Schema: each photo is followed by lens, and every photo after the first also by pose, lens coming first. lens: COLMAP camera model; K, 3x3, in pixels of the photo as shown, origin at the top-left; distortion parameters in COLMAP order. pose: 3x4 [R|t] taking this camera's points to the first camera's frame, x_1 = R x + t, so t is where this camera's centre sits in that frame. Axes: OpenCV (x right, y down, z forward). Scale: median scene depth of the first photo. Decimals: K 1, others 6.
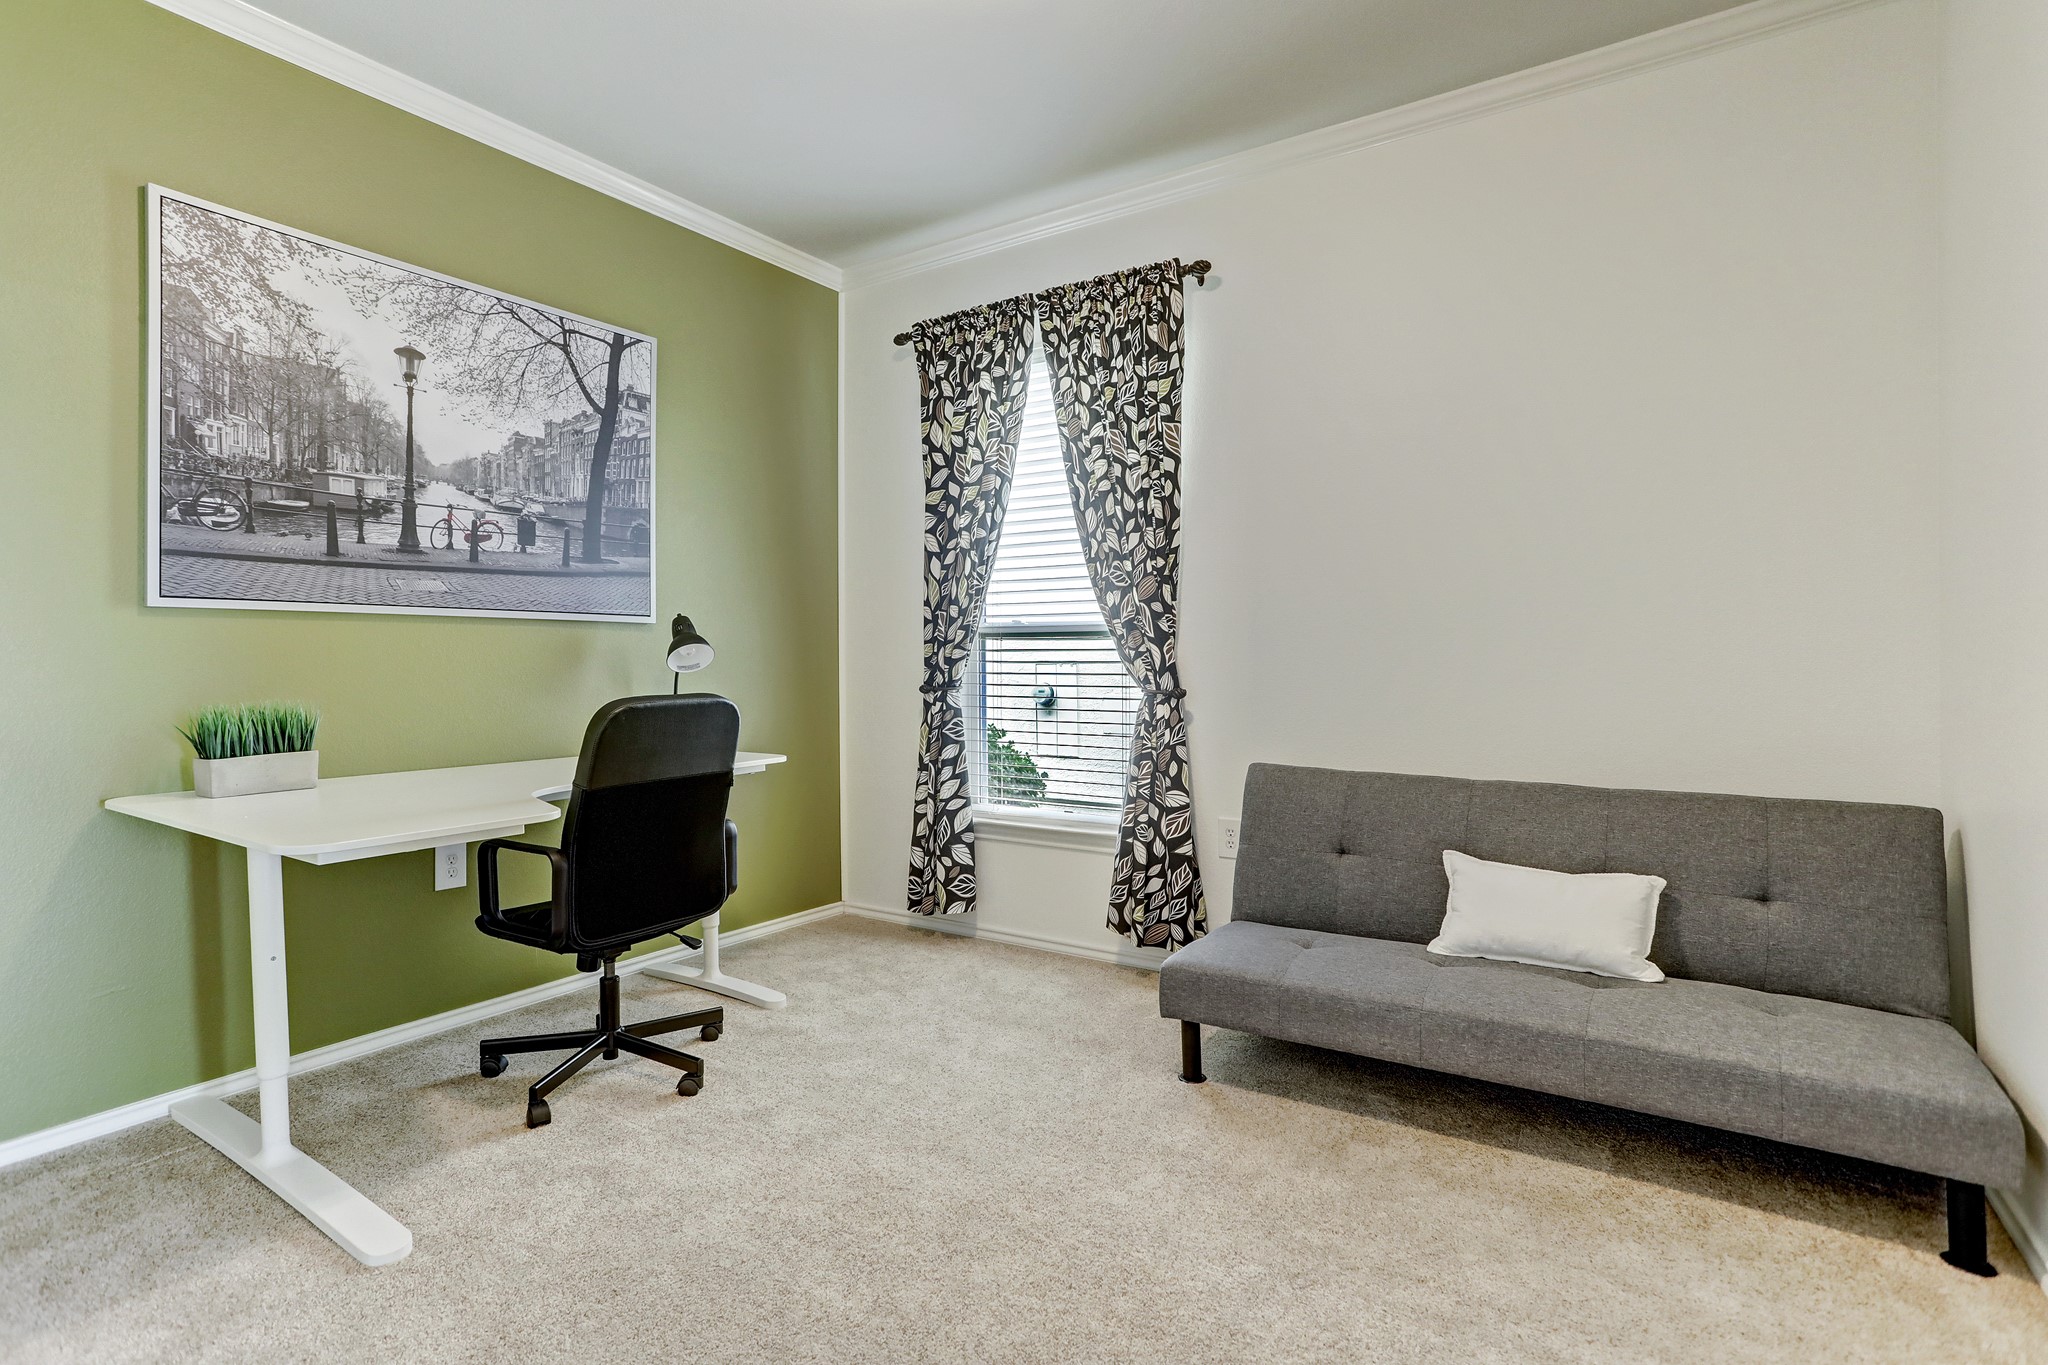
lens RADIAL K [[1007.9, 0, 1021.8], [0, 1007.9, 658.6], [0, 0, 1]] dist [-0.064497, 0.034640]
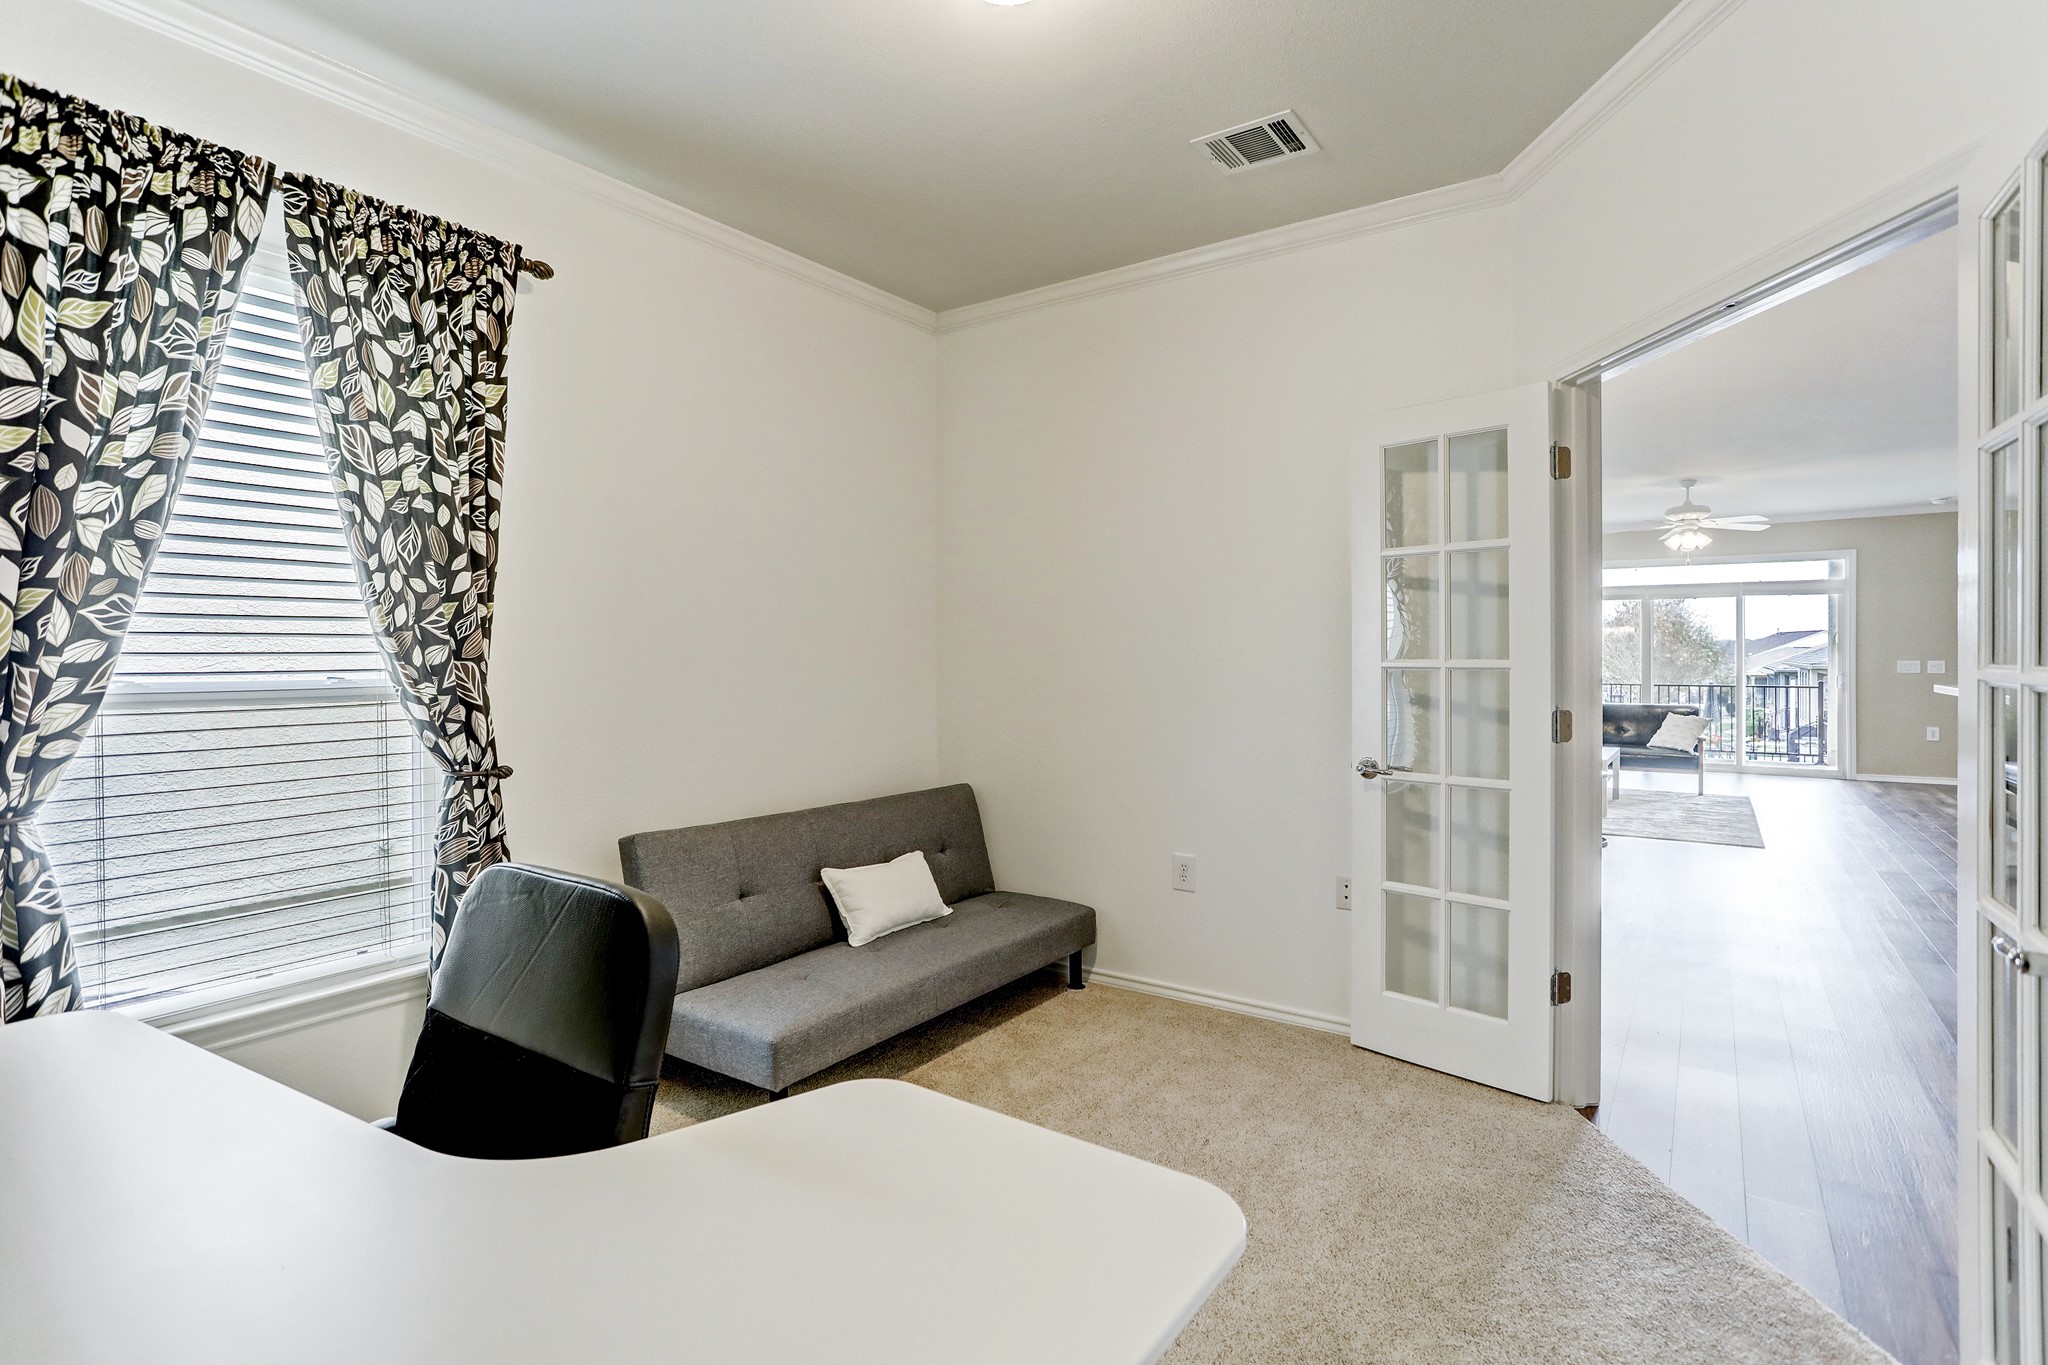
lens RADIAL K [[1007.9, 0, 1021.8], [0, 1007.9, 658.6], [0, 0, 1]] dist [-0.064497, 0.034640]
pose [[0.013925, -0.002881, 0.999899, -0.627550], [0.003436, 0.999990, 0.002834, -0.057136], [-0.999897, 0.003396, 0.013935, 0.546755]]
